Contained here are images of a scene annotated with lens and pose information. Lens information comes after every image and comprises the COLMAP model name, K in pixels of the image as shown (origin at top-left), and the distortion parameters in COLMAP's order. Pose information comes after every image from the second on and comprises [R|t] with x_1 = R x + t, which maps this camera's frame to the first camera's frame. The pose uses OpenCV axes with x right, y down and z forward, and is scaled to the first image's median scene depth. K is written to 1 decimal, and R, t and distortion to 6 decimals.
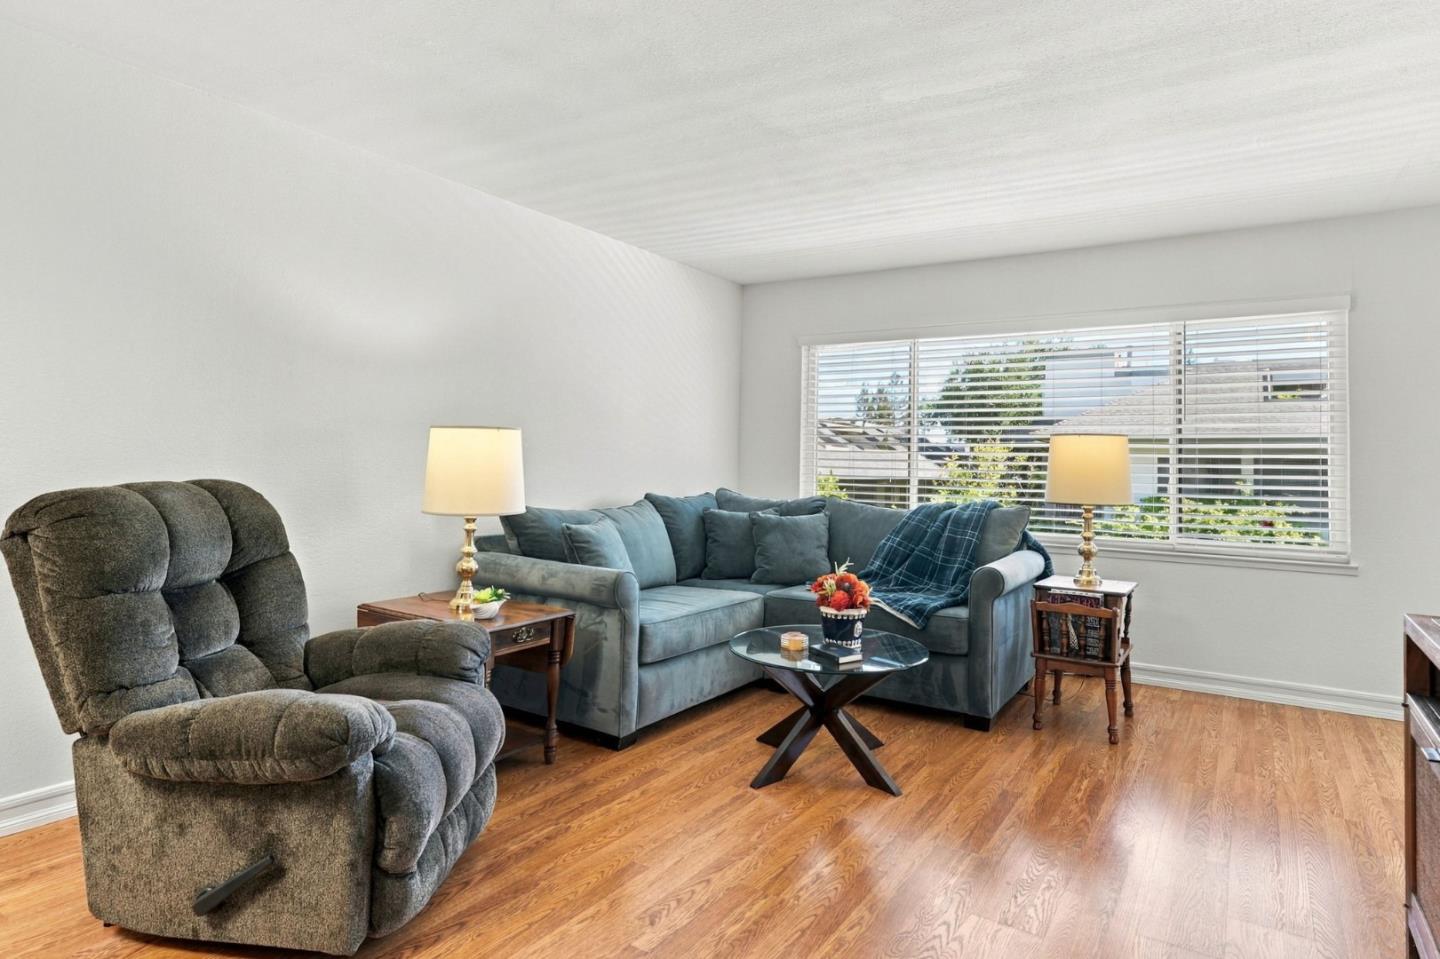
lens RADIAL K [[815.6, 0, 713.9], [0, 815.6, 440.8], [0, 0, 1]] dist [0.001493, 0.000107]
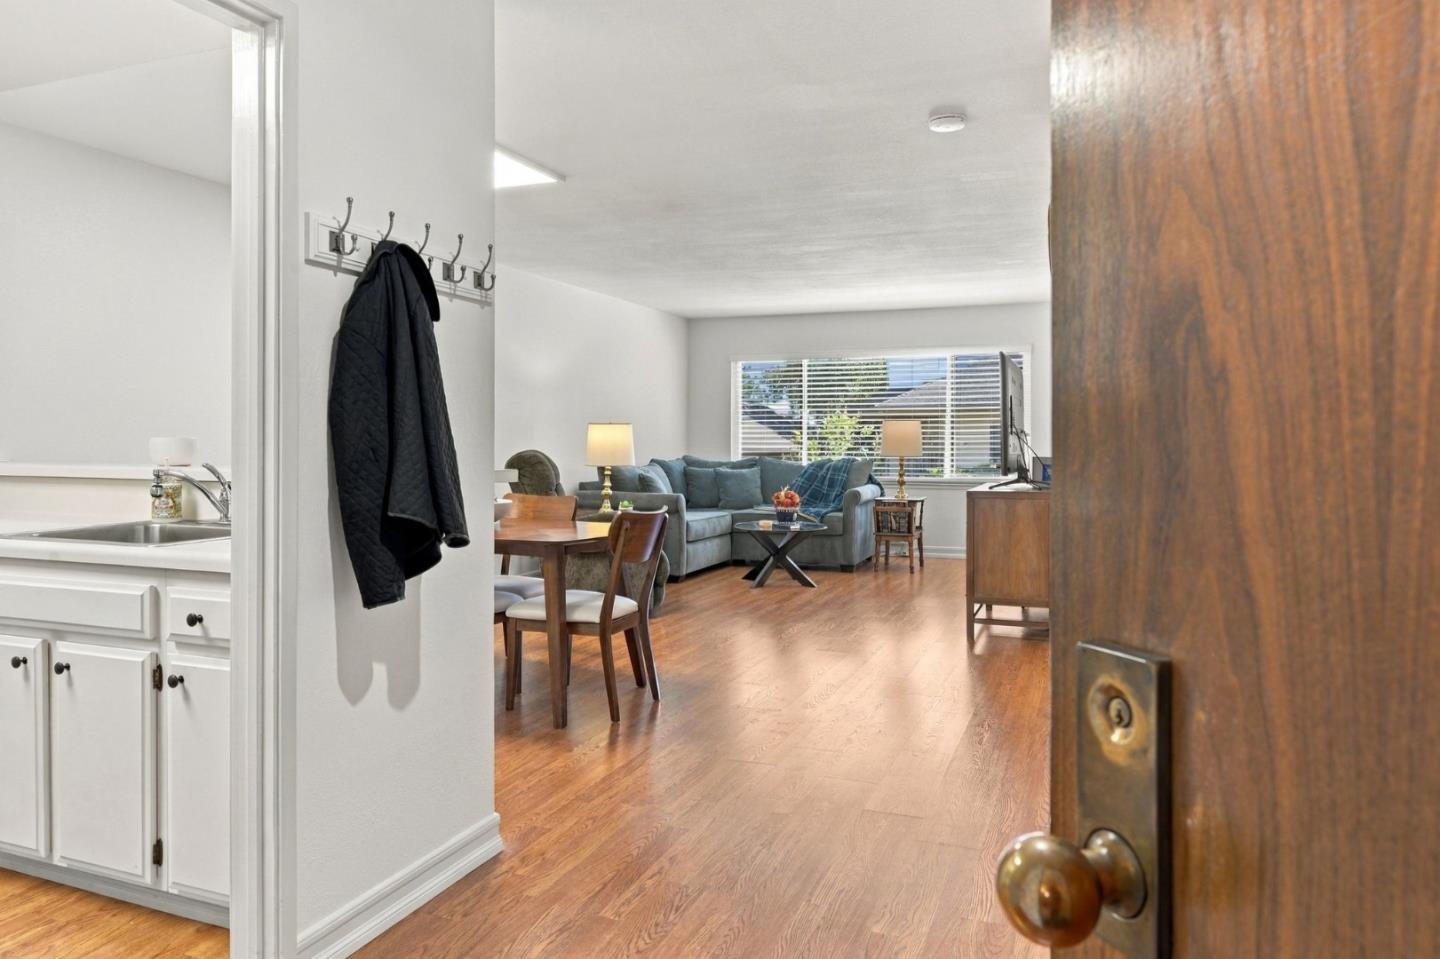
lens RADIAL K [[928.1, 0, 722.4], [0, 928.1, 469.1], [0, 0, 1]] dist [0.003016, 0.000555]
pose [[0.978687, -0.026194, 0.203679, -0.387982], [0.013975, 0.998028, 0.061197, -0.030965], [-0.204881, -0.057046, 0.977123, -1.018976]]
